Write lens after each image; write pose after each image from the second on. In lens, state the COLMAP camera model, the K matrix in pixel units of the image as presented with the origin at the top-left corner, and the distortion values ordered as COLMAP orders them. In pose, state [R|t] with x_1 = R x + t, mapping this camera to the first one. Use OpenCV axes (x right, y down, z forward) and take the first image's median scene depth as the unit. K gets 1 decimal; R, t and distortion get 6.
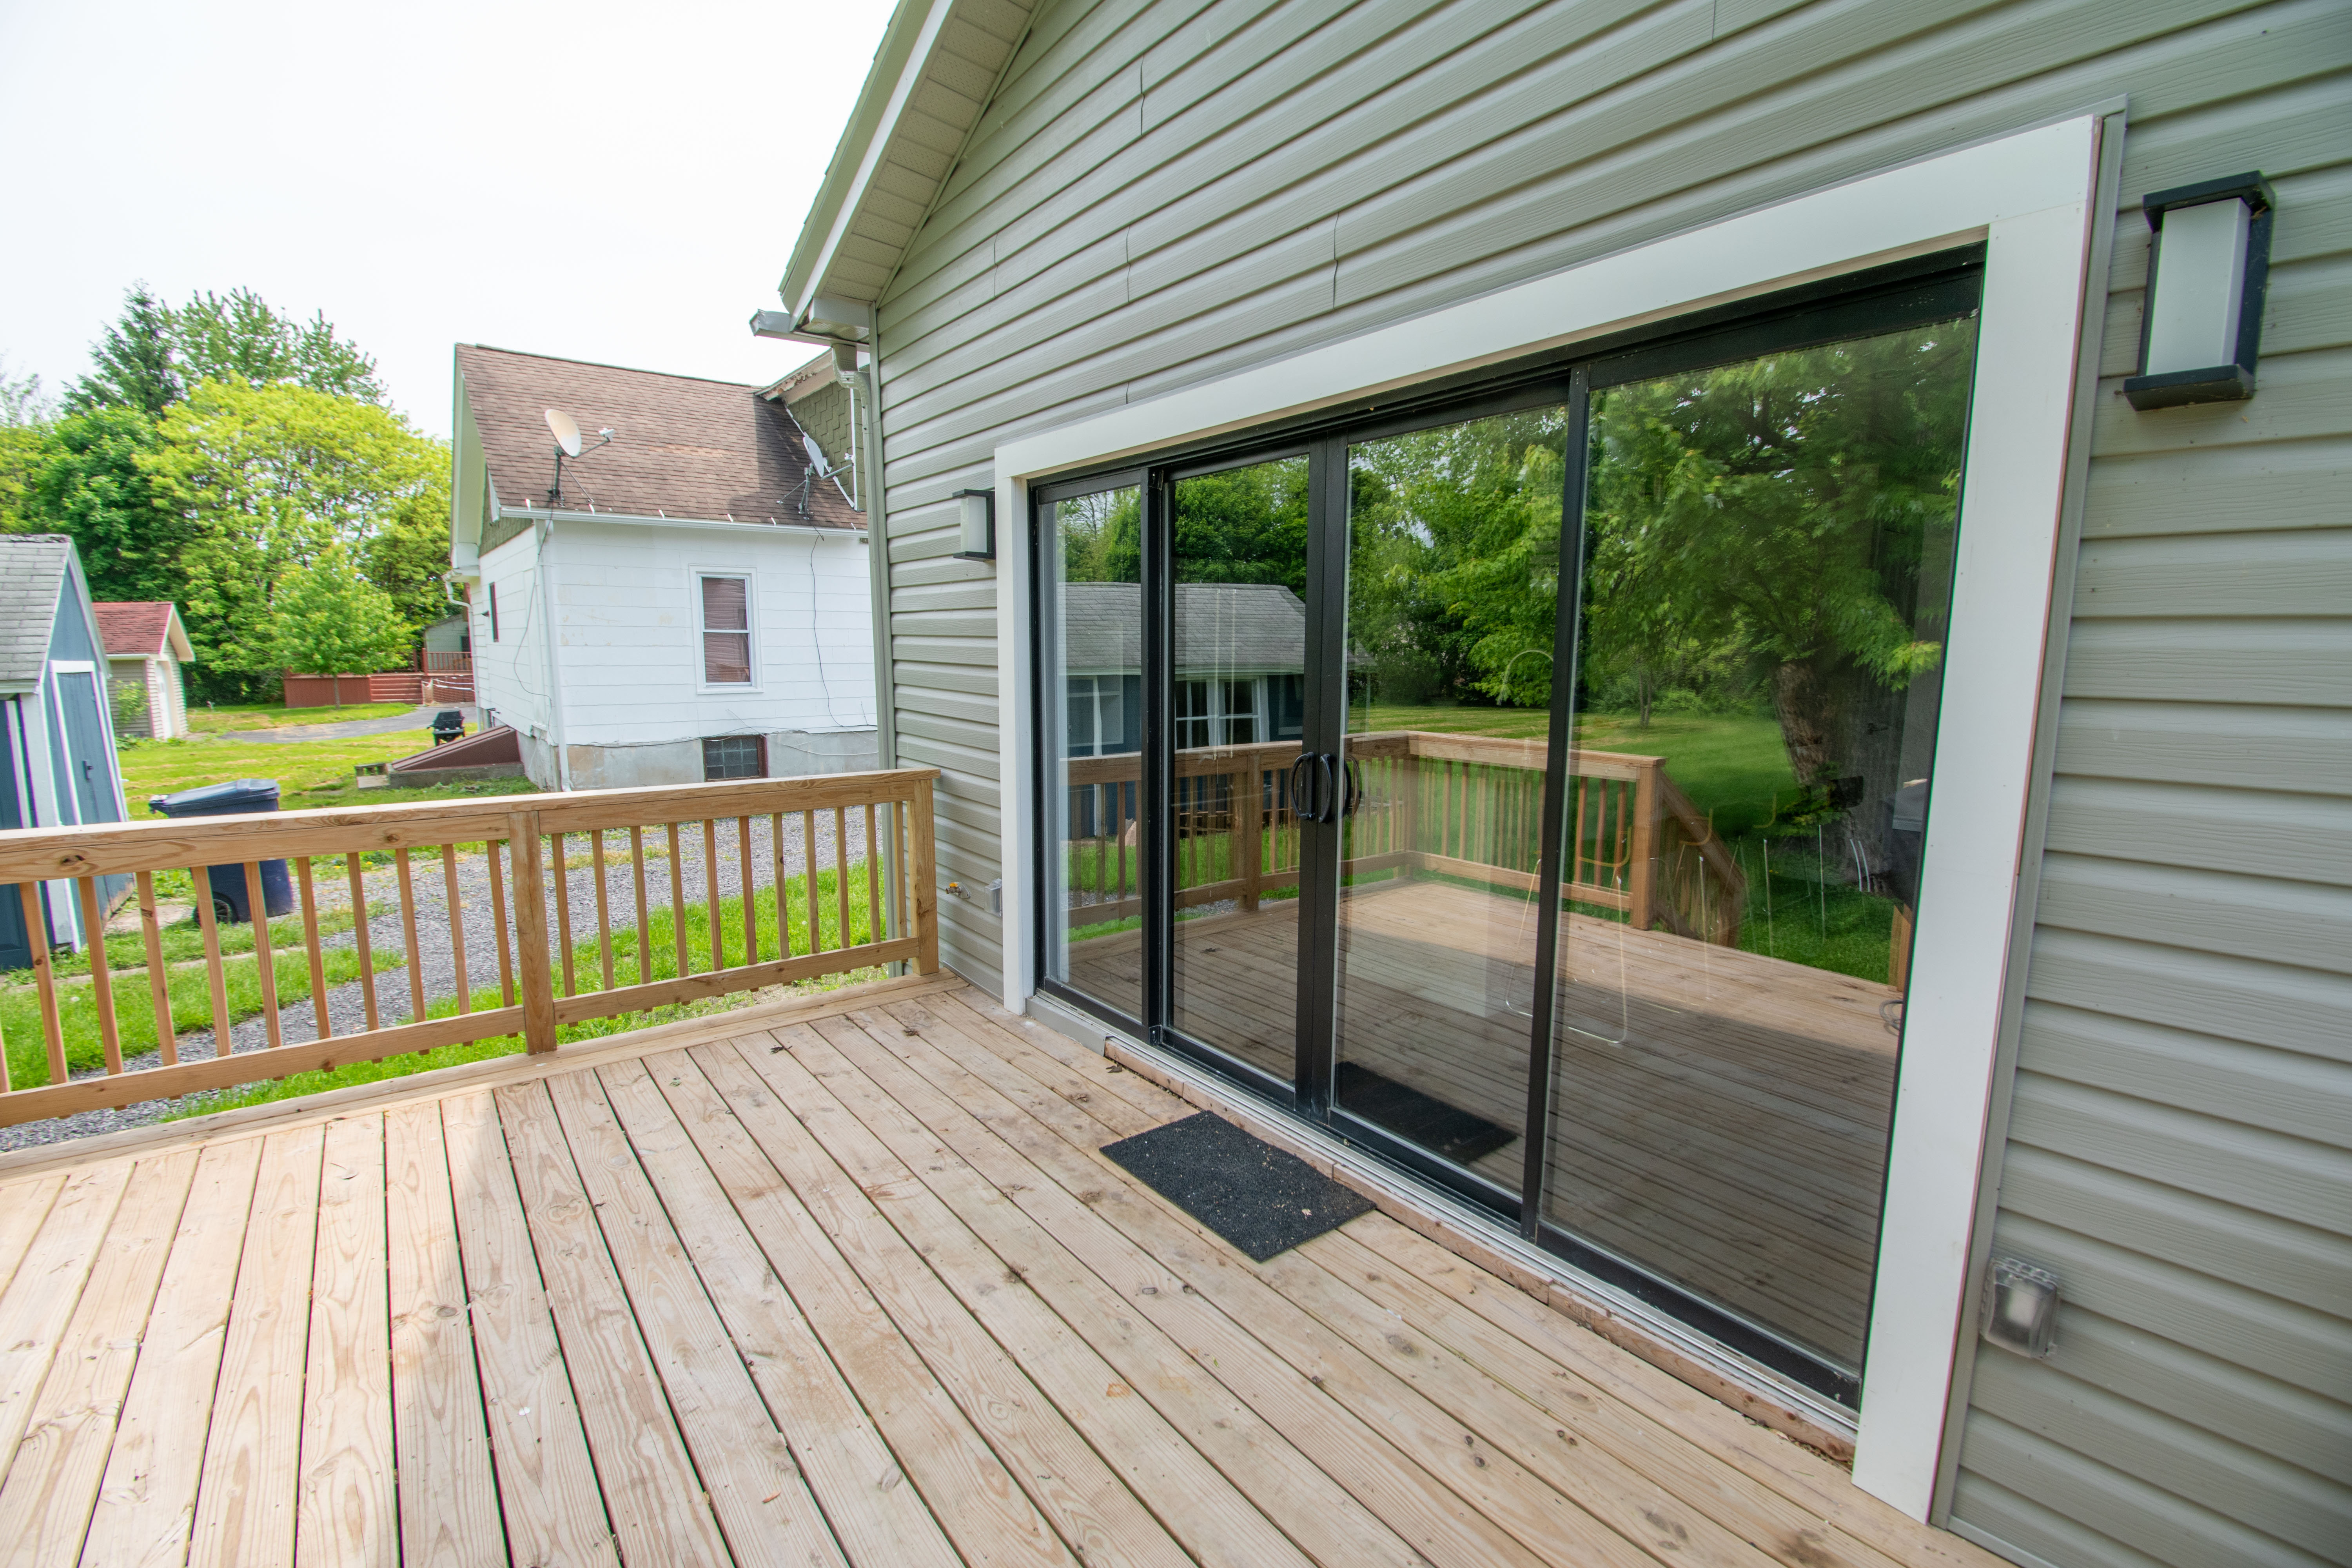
lens RADIAL K [[1017.4, 0, 1197.9], [0, 1017.4, 790.3], [0, 0, 1]] dist [0.026382, -0.025898]
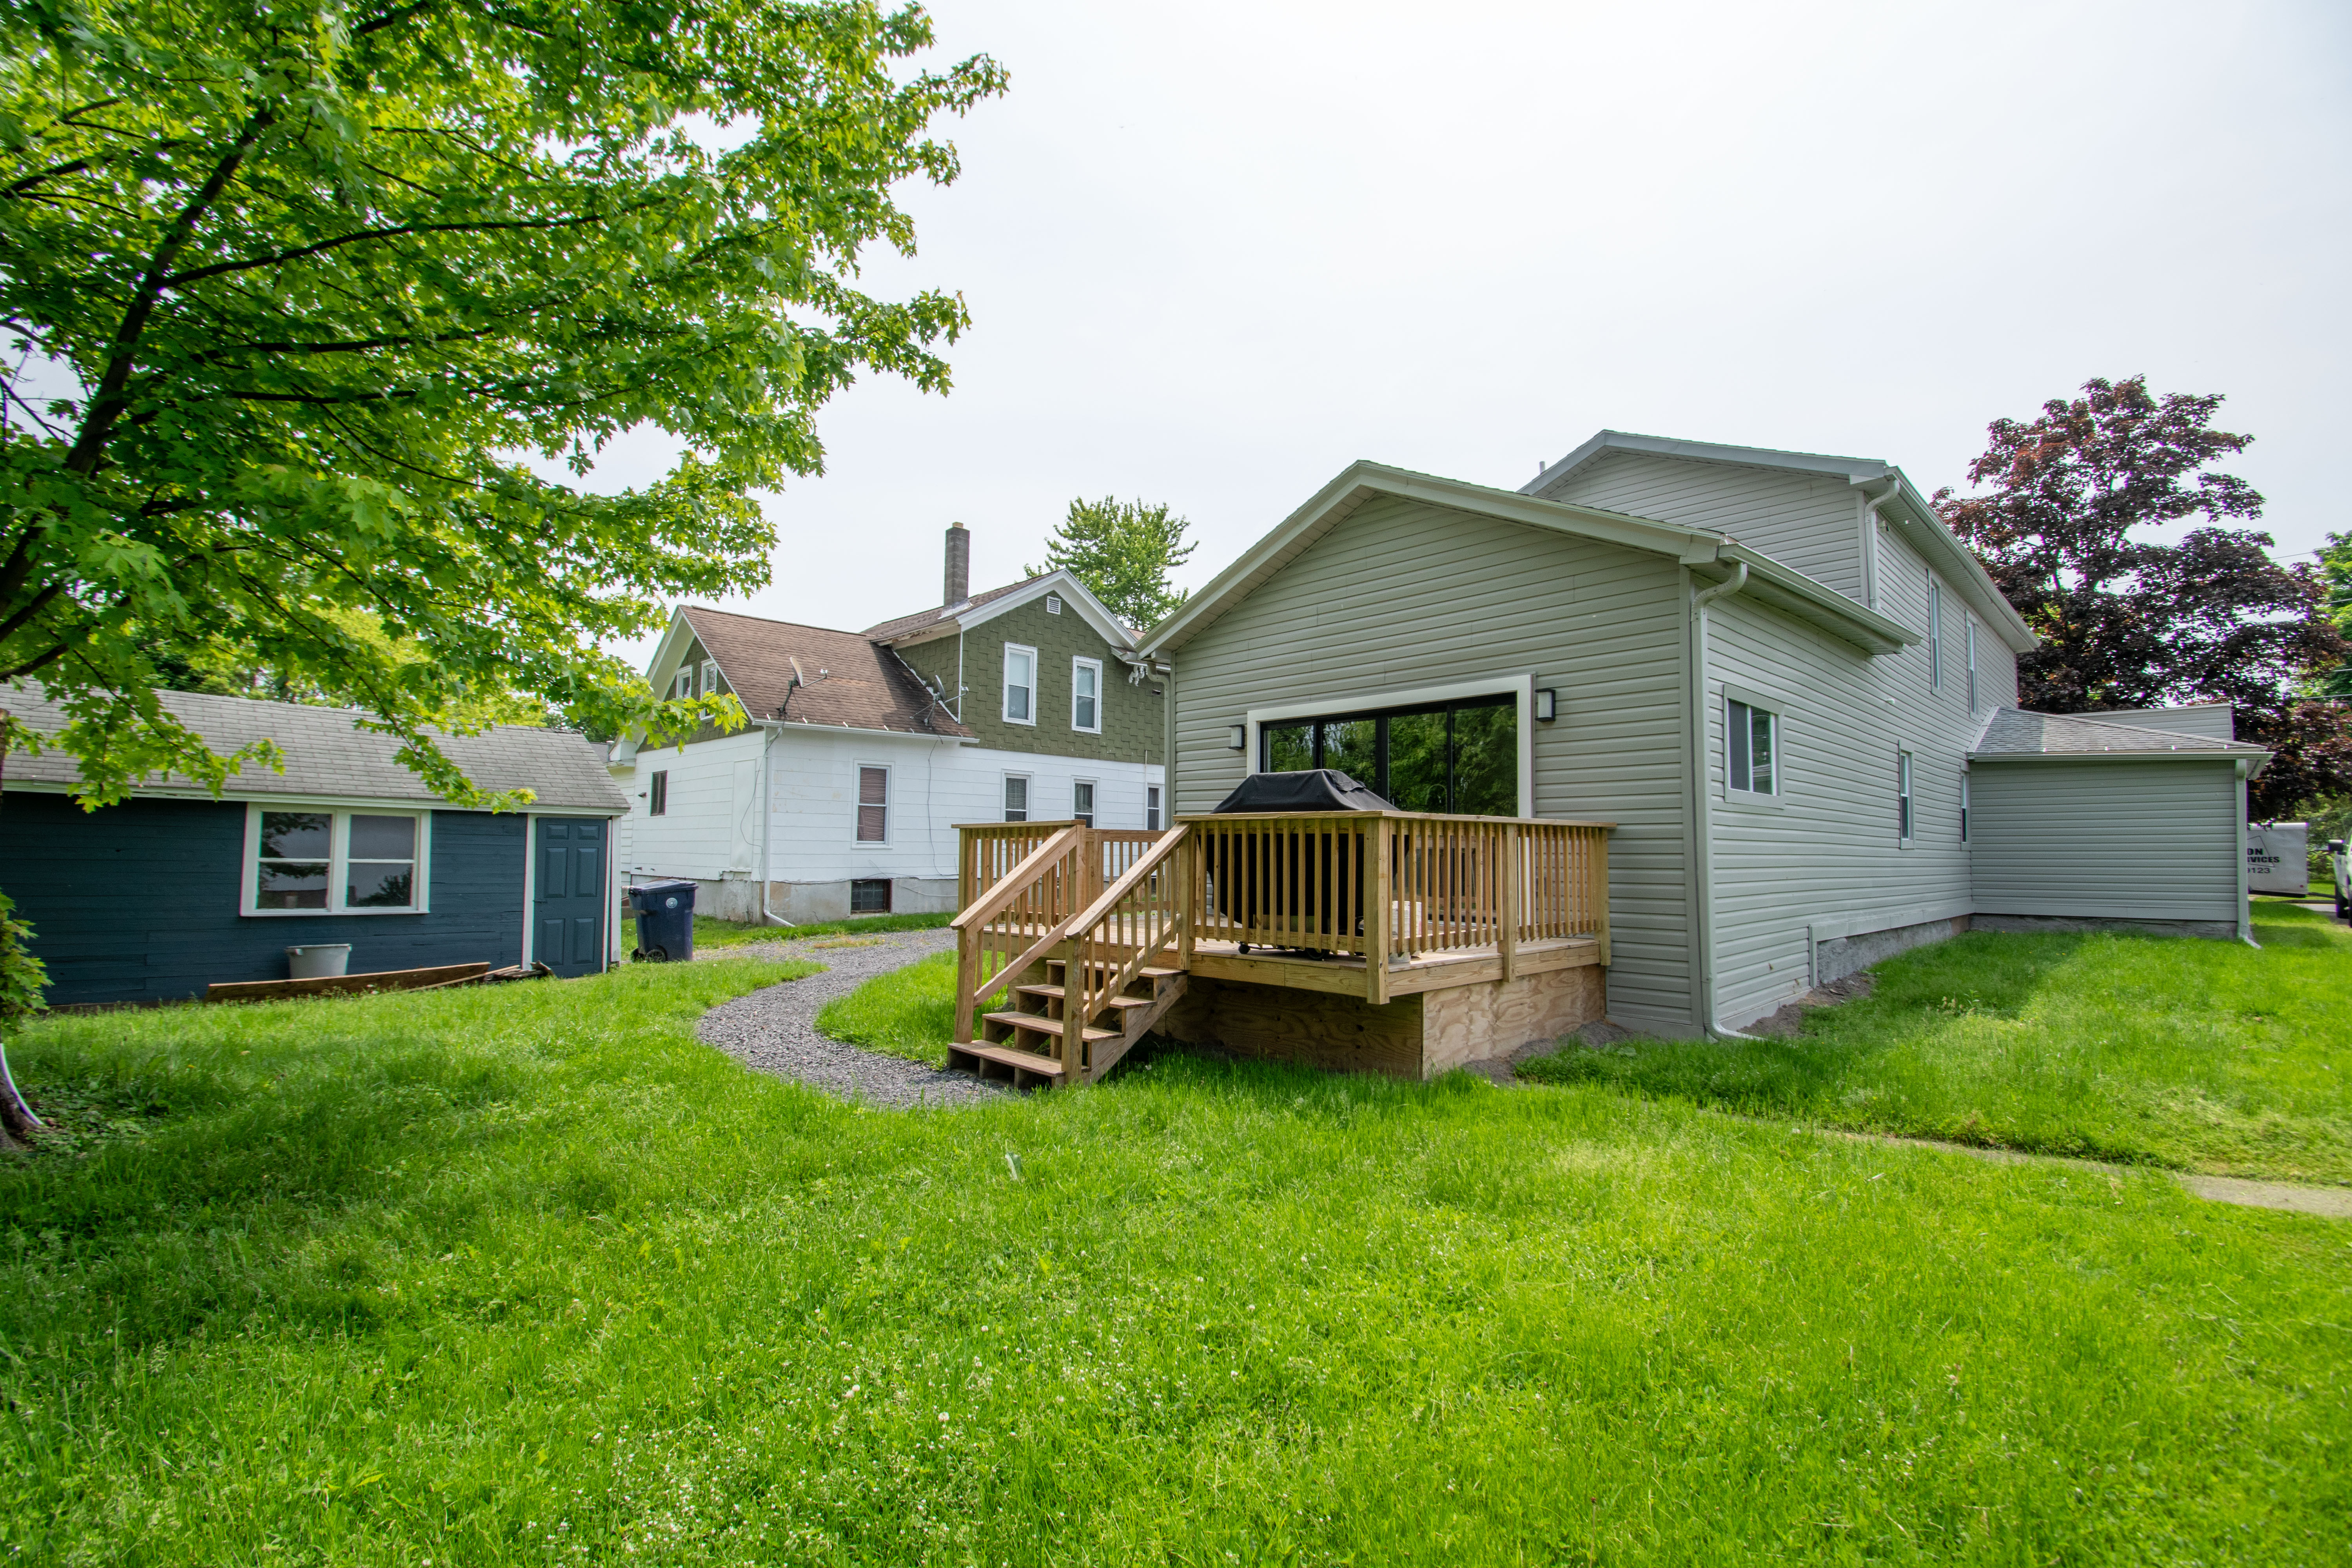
lens RADIAL K [[1017.4, 0, 1197.9], [0, 1017.4, 790.3], [0, 0, 1]] dist [0.026382, -0.025898]
pose [[0.995142, 0.016408, 0.097077, -0.171705], [0.003711, 0.979063, -0.203523, 0.127767], [-0.098384, 0.202894, 0.974246, -0.475388]]
